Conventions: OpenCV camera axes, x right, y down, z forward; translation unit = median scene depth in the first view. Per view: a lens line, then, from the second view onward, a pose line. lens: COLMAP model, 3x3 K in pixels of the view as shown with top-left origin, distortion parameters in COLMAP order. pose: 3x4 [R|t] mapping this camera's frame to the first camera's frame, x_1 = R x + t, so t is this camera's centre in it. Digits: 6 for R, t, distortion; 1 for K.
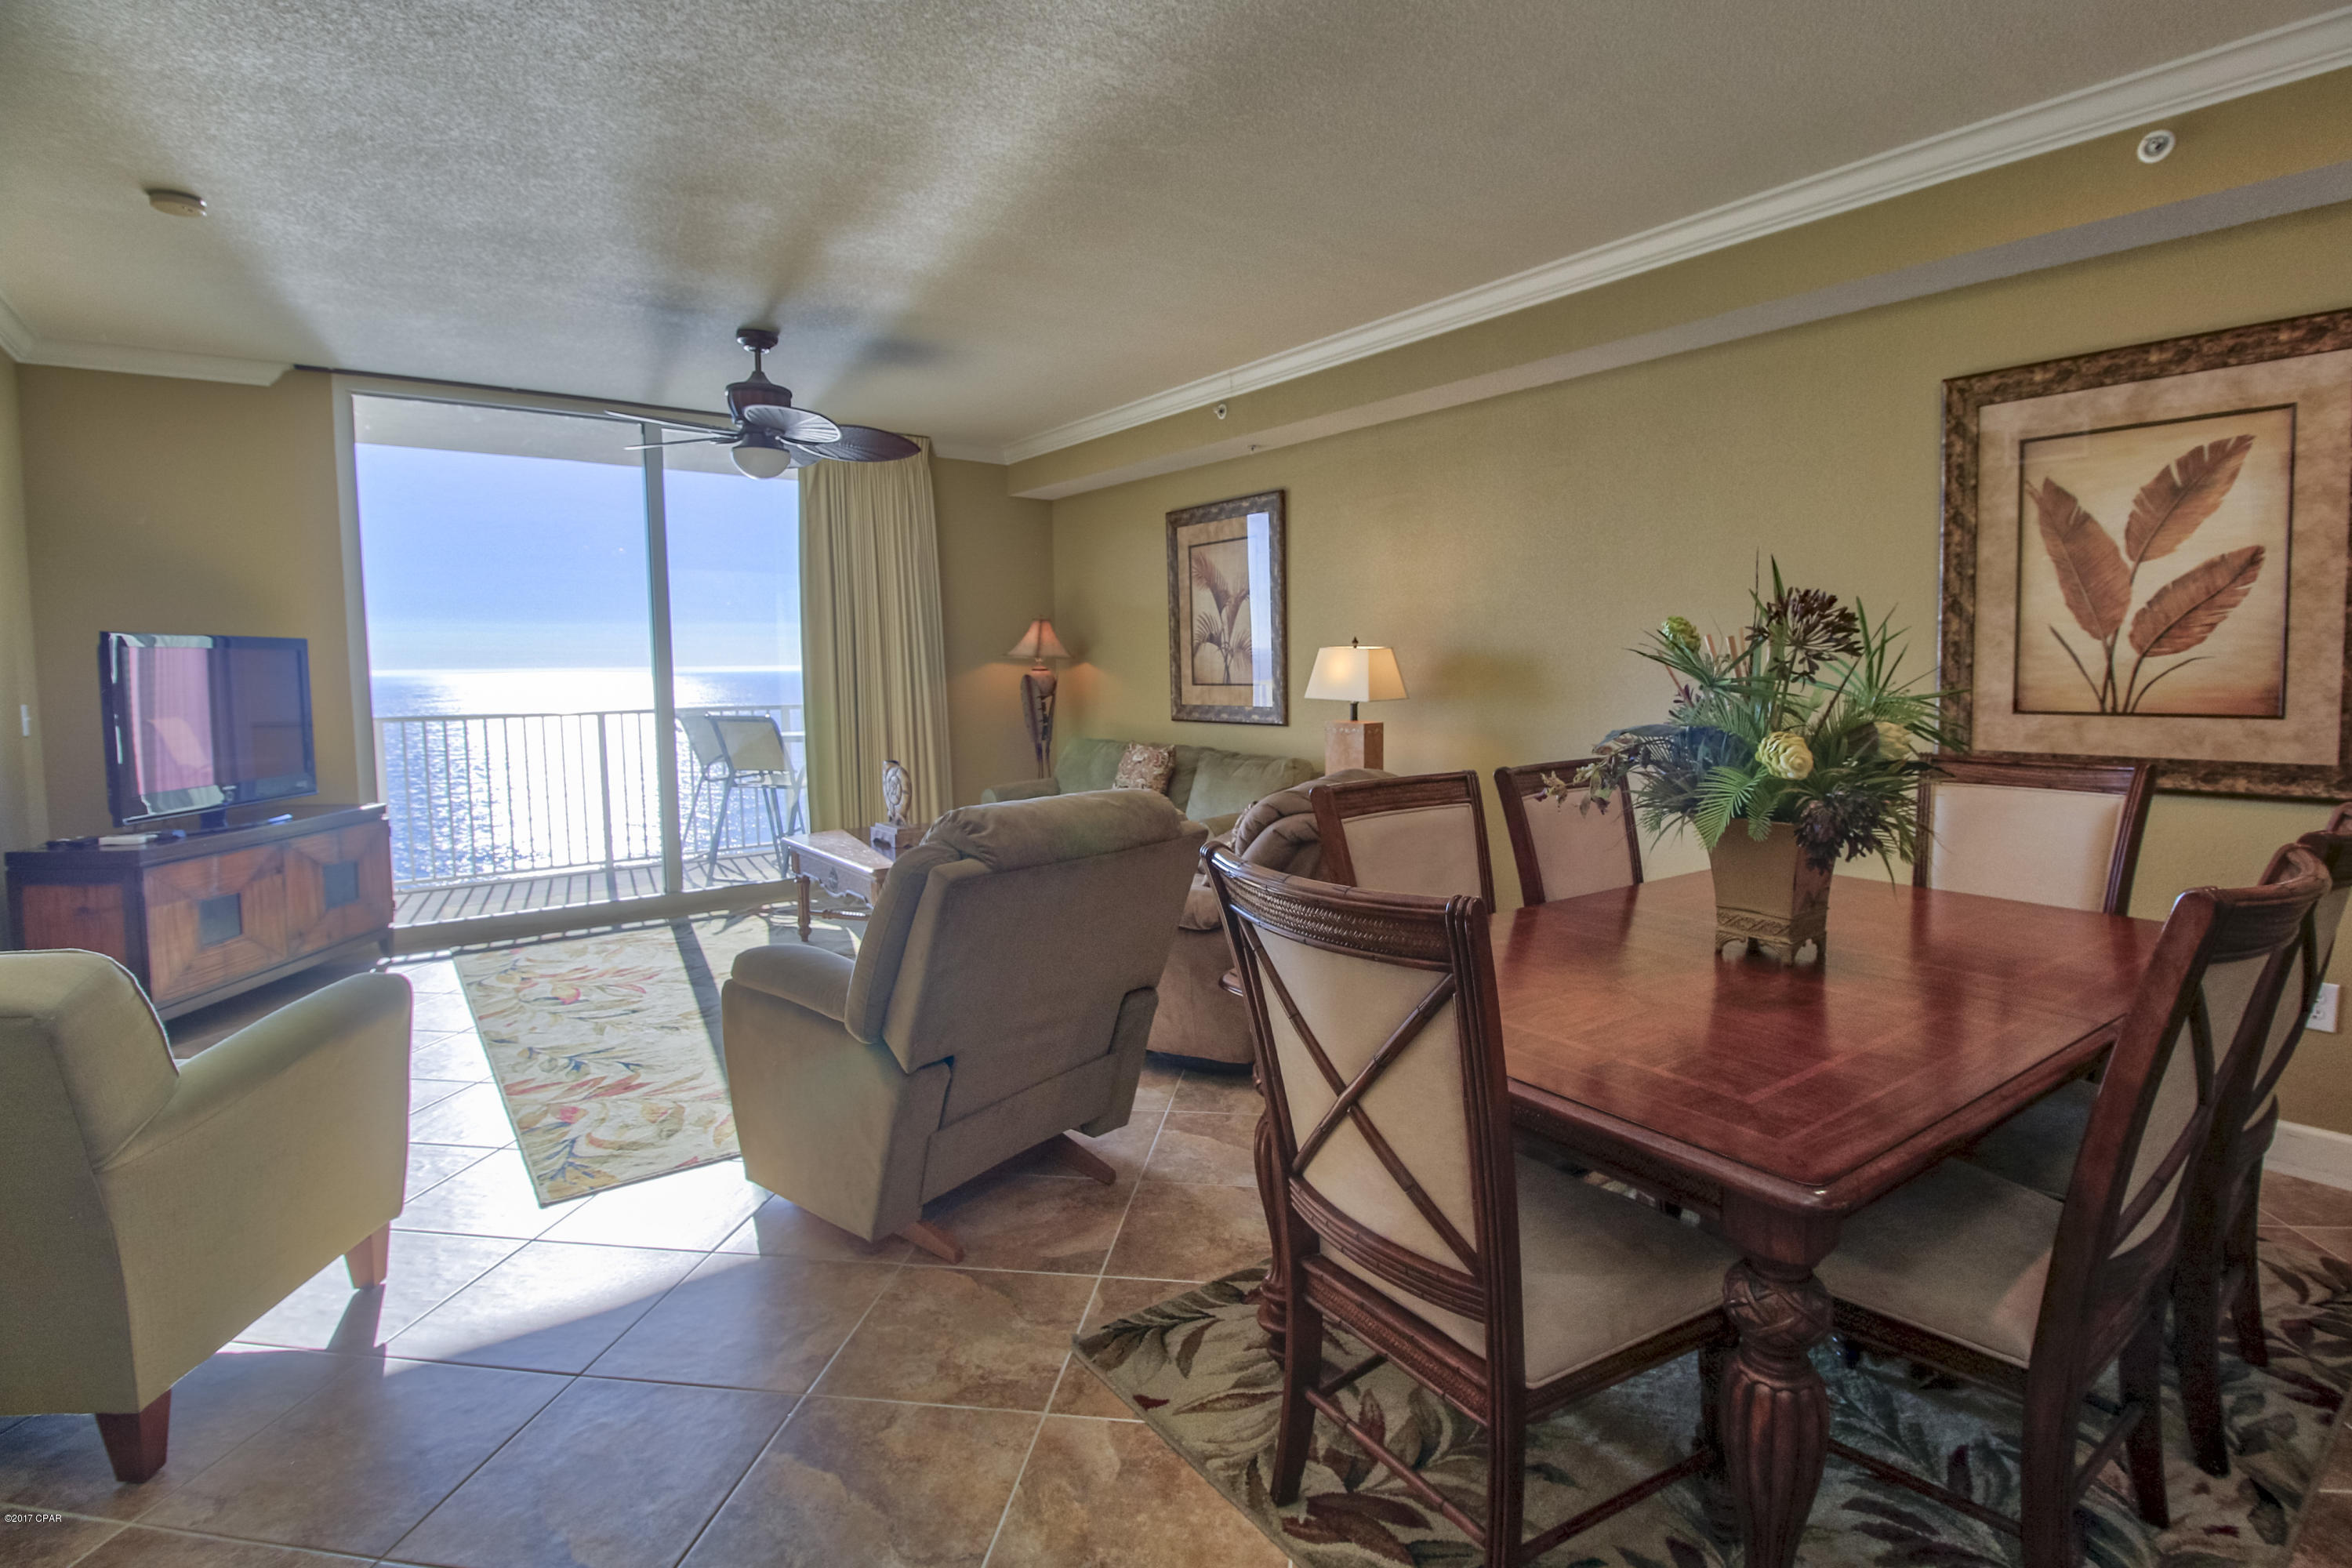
lens RADIAL K [[1114.3, 0, 1182.2], [0, 1114.3, 741.6], [0, 0, 1]] dist [-0.000898, -0.014144]
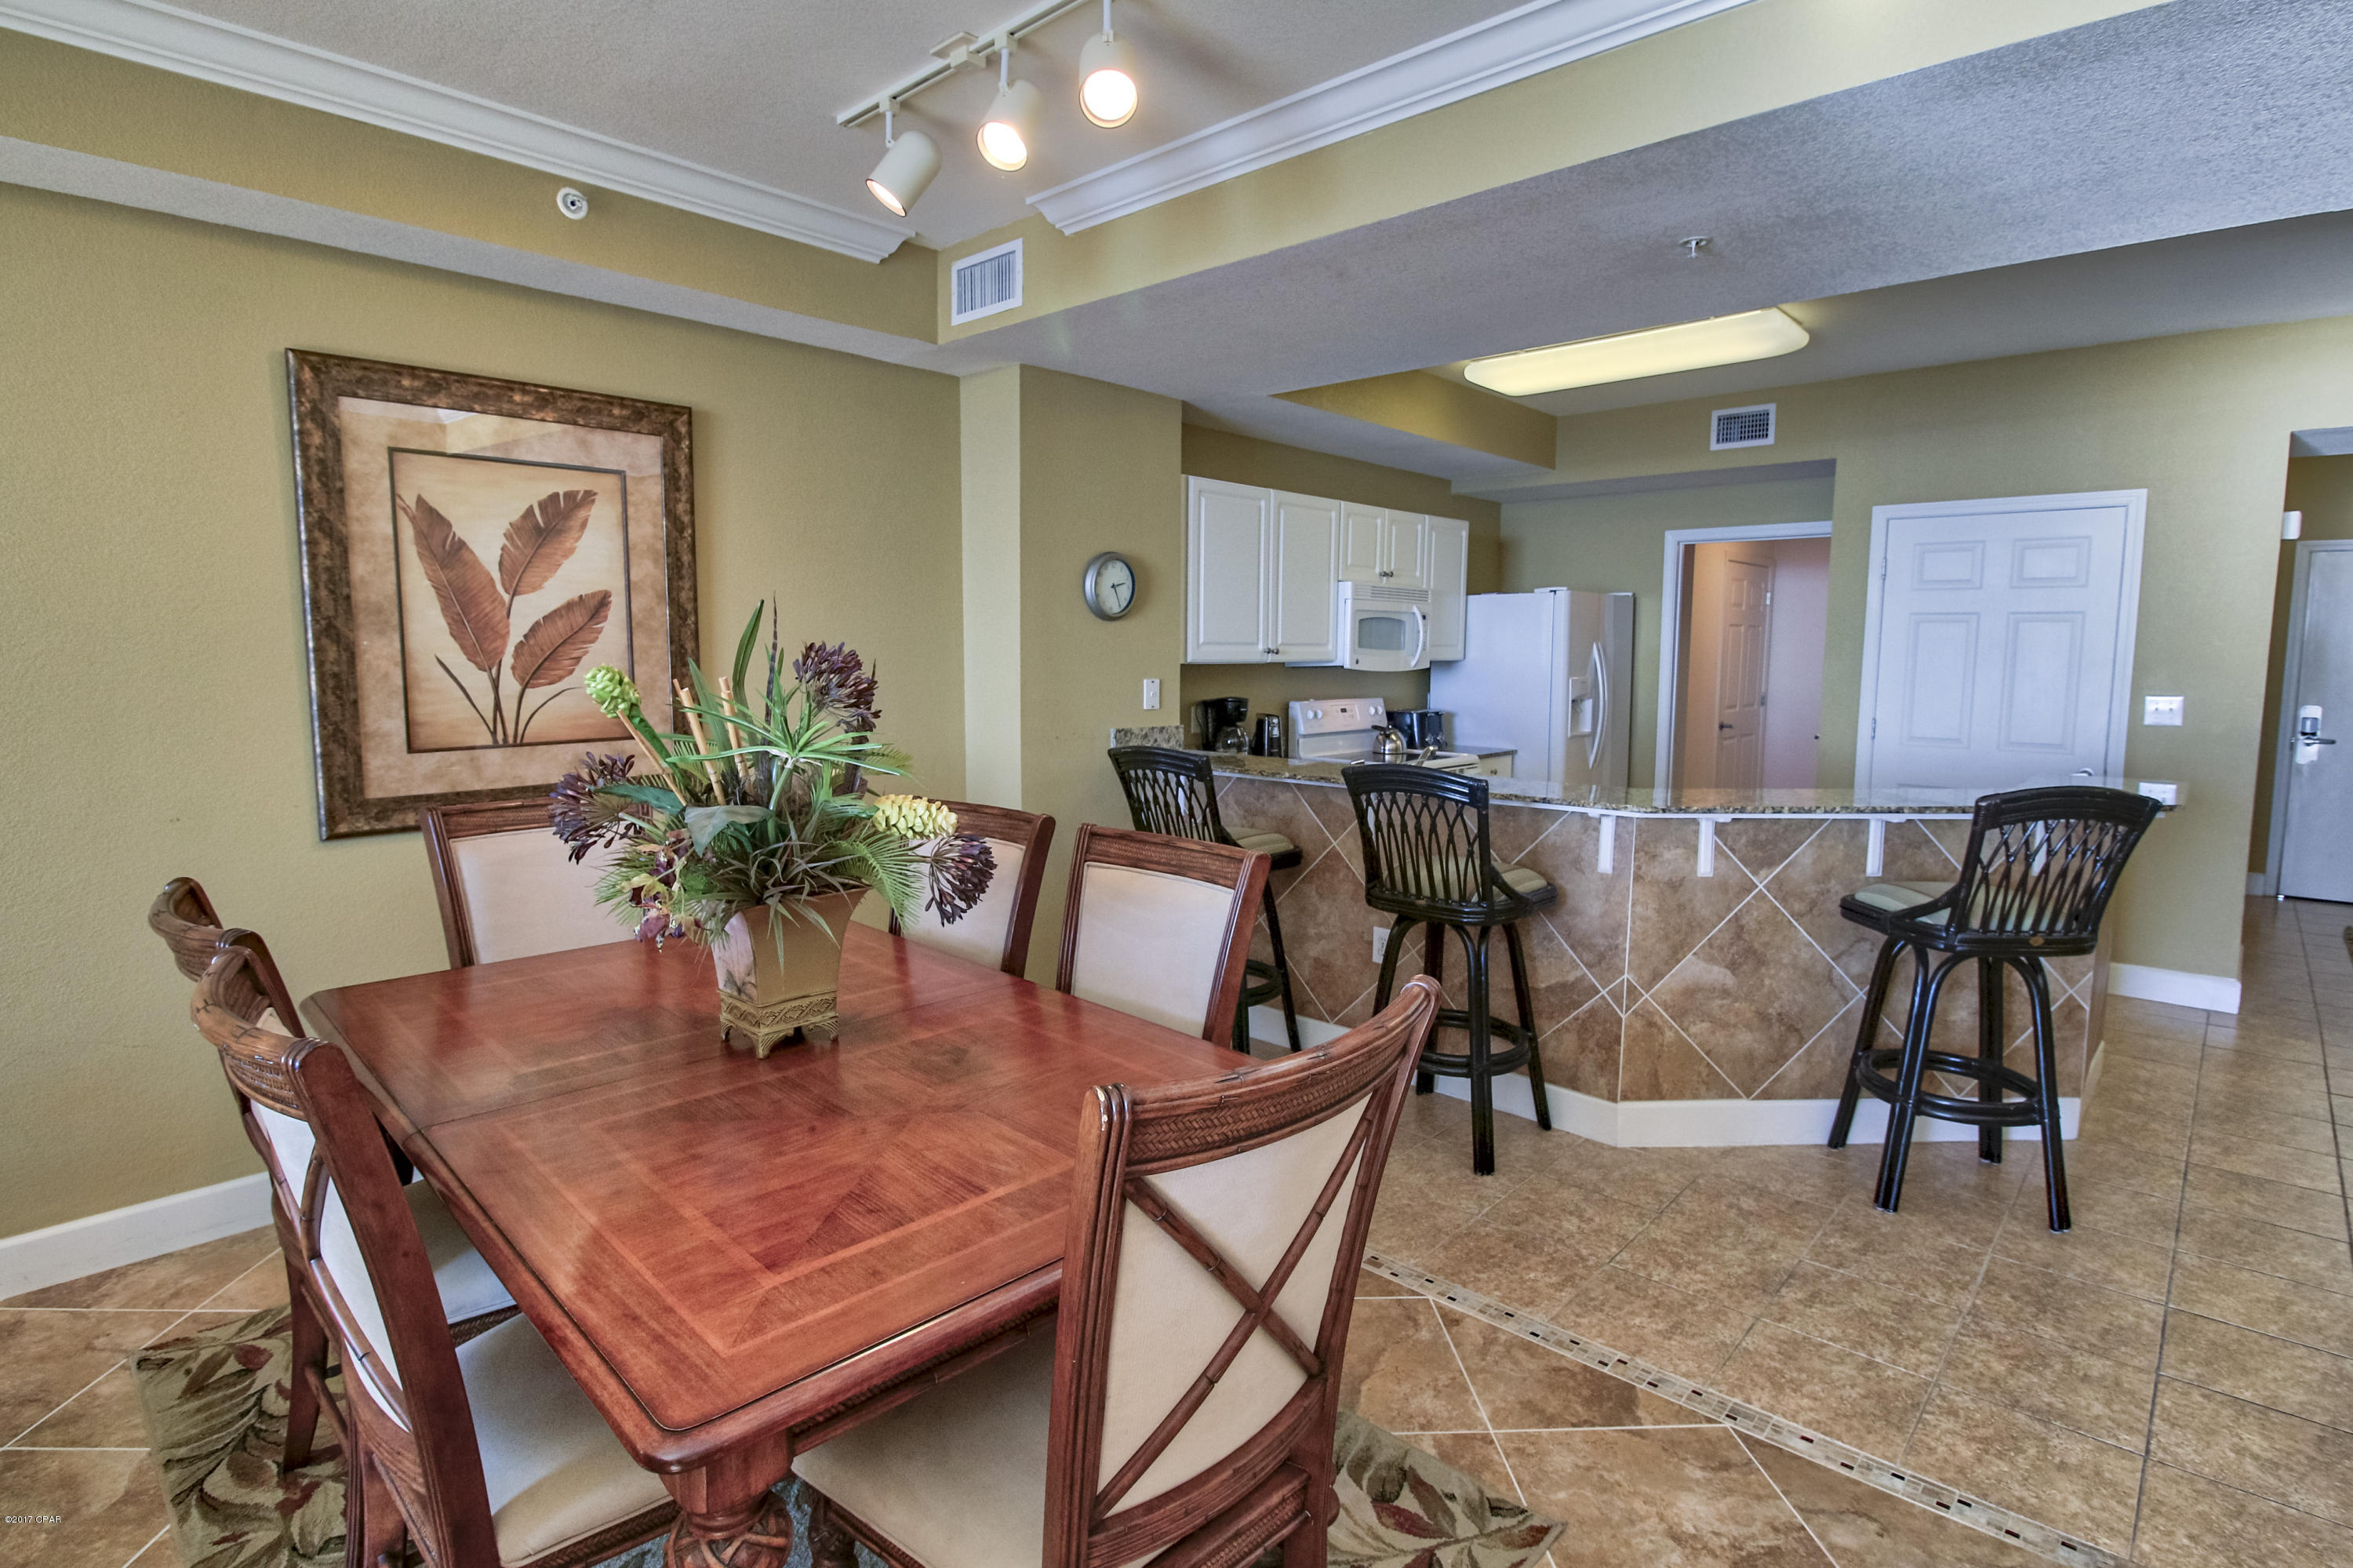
lens RADIAL K [[1164.3, 0, 1180.3], [0, 1164.3, 764.9], [0, 0, 1]] dist [0.011320, -0.016366]
pose [[-0.169838, -0.090986, 0.981263, -0.232197], [0.067431, 0.992322, 0.103683, -0.057761], [-0.983162, 0.083777, -0.162399, 0.432721]]
